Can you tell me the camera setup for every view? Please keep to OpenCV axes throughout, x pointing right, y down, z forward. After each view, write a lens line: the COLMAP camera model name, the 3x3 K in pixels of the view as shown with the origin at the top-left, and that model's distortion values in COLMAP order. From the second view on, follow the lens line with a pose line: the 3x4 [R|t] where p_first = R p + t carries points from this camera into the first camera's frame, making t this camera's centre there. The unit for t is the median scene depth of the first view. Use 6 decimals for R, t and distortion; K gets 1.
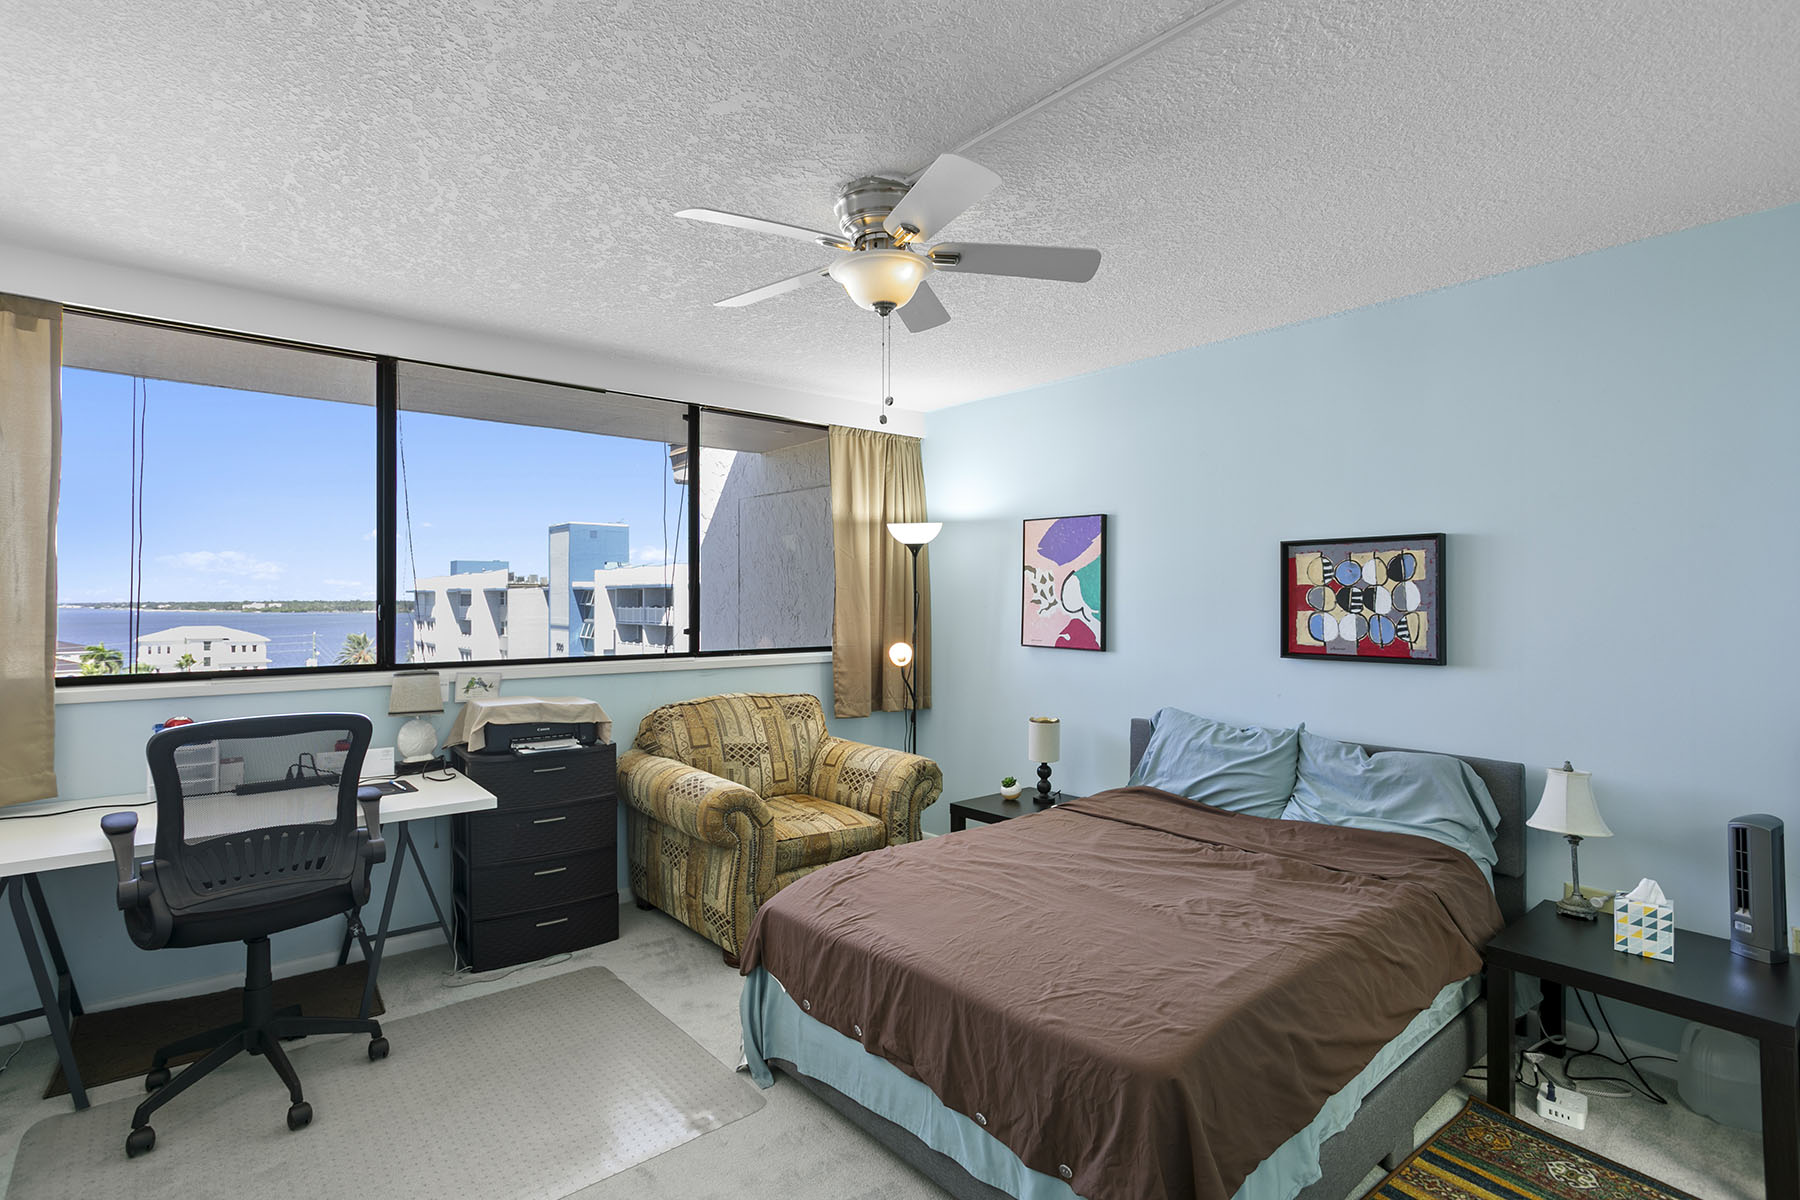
lens RADIAL K [[873.1, 0, 867.4], [0, 873.1, 593.7], [0, 0, 1]] dist [-0.029564, 0.010146]
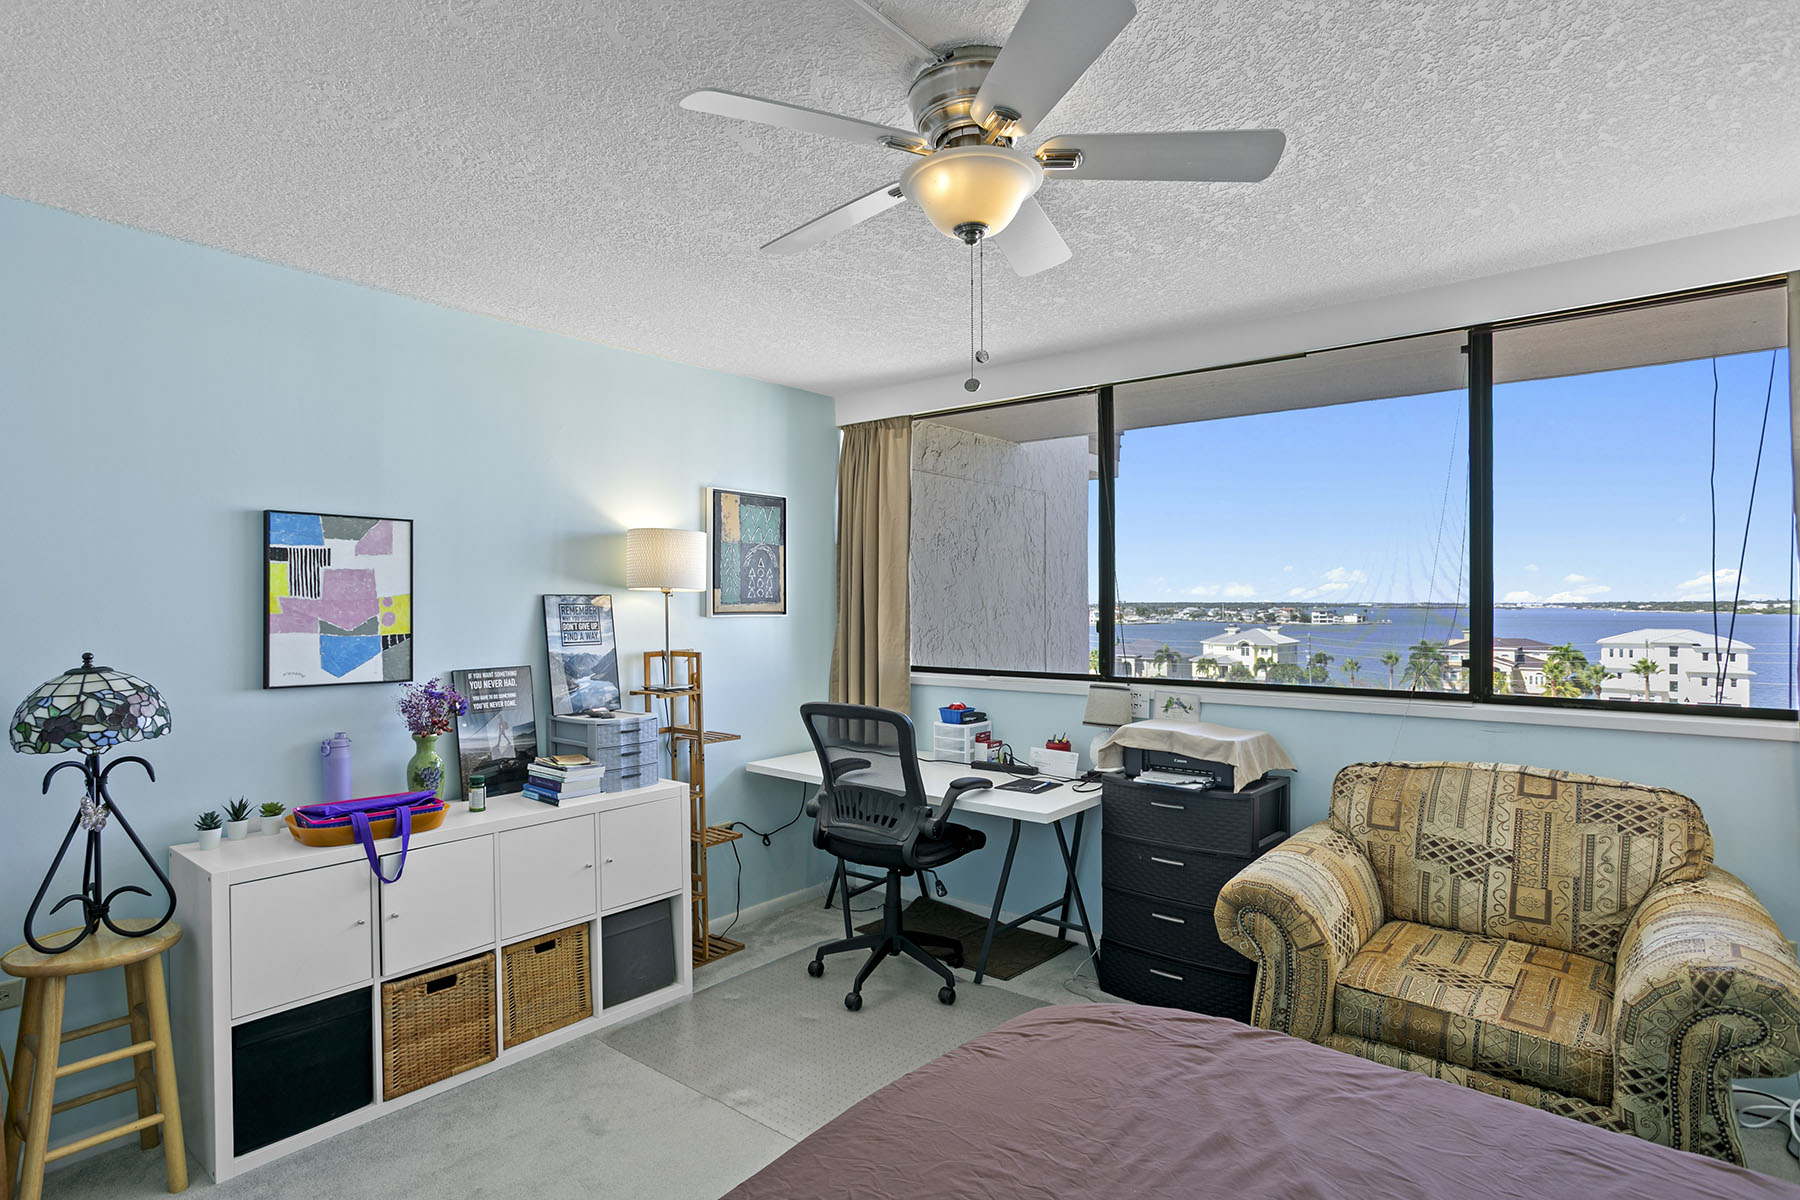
lens RADIAL K [[931.9, 0, 895.0], [0, 931.9, 607.3], [0, 0, 1]] dist [-0.024441, 0.018444]
pose [[0.203199, 0.004507, -0.979127, 0.455527], [0.010613, 0.999921, 0.006805, -0.011342], [0.979080, -0.011774, 0.203135, 0.459075]]
